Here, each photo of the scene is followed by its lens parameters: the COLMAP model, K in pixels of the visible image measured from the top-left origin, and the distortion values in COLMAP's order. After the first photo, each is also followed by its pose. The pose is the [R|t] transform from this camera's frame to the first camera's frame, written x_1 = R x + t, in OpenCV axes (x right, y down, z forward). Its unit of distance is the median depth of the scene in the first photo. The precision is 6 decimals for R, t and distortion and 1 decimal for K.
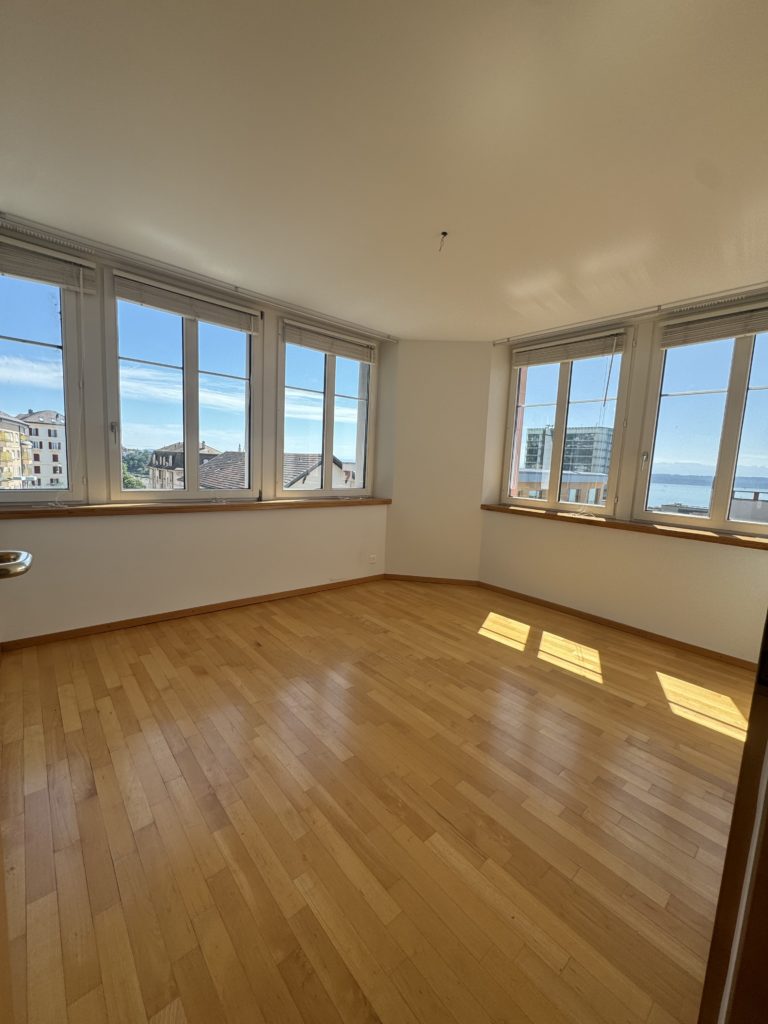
lens RADIAL K [[407.3, 0, 388.5], [0, 407.3, 517.6], [0, 0, 1]] dist [-0.000597, 0.000324]
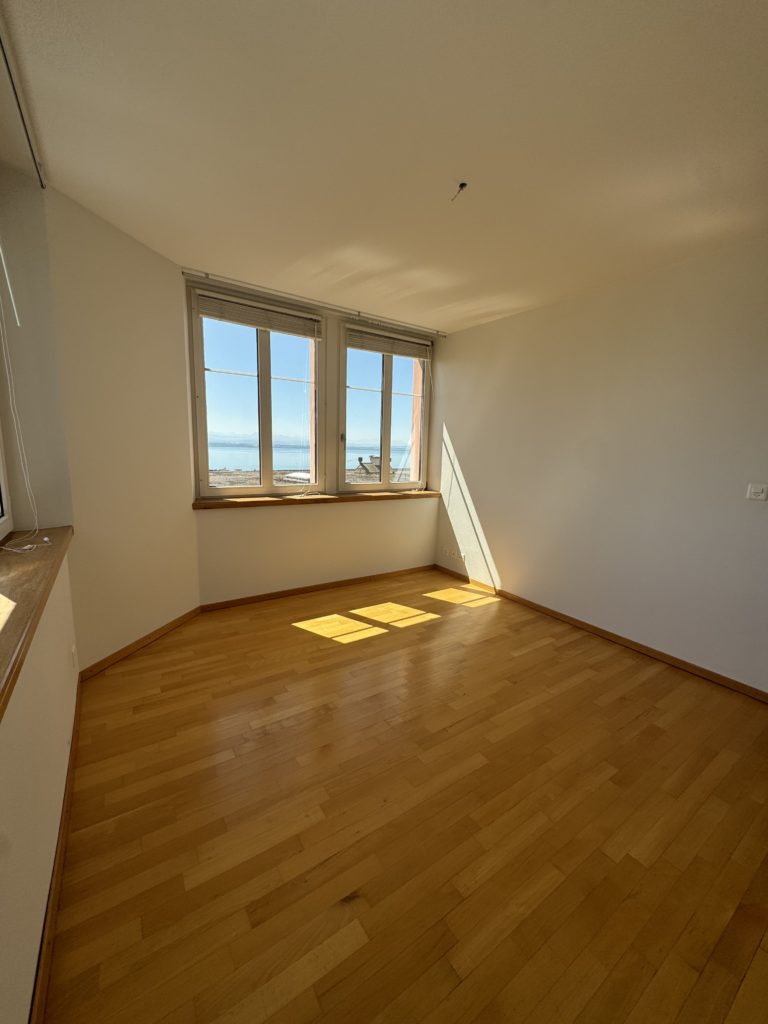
lens RADIAL K [[407.3, 0, 378.3], [0, 407.3, 516.2], [0, 0, 1]] dist [-0.000597, 0.000324]
pose [[0.135585, -0.214259, 0.967321, -0.577003], [0.105440, 0.973912, 0.200940, -0.162380], [-0.985139, 0.074749, 0.154640, 0.763248]]
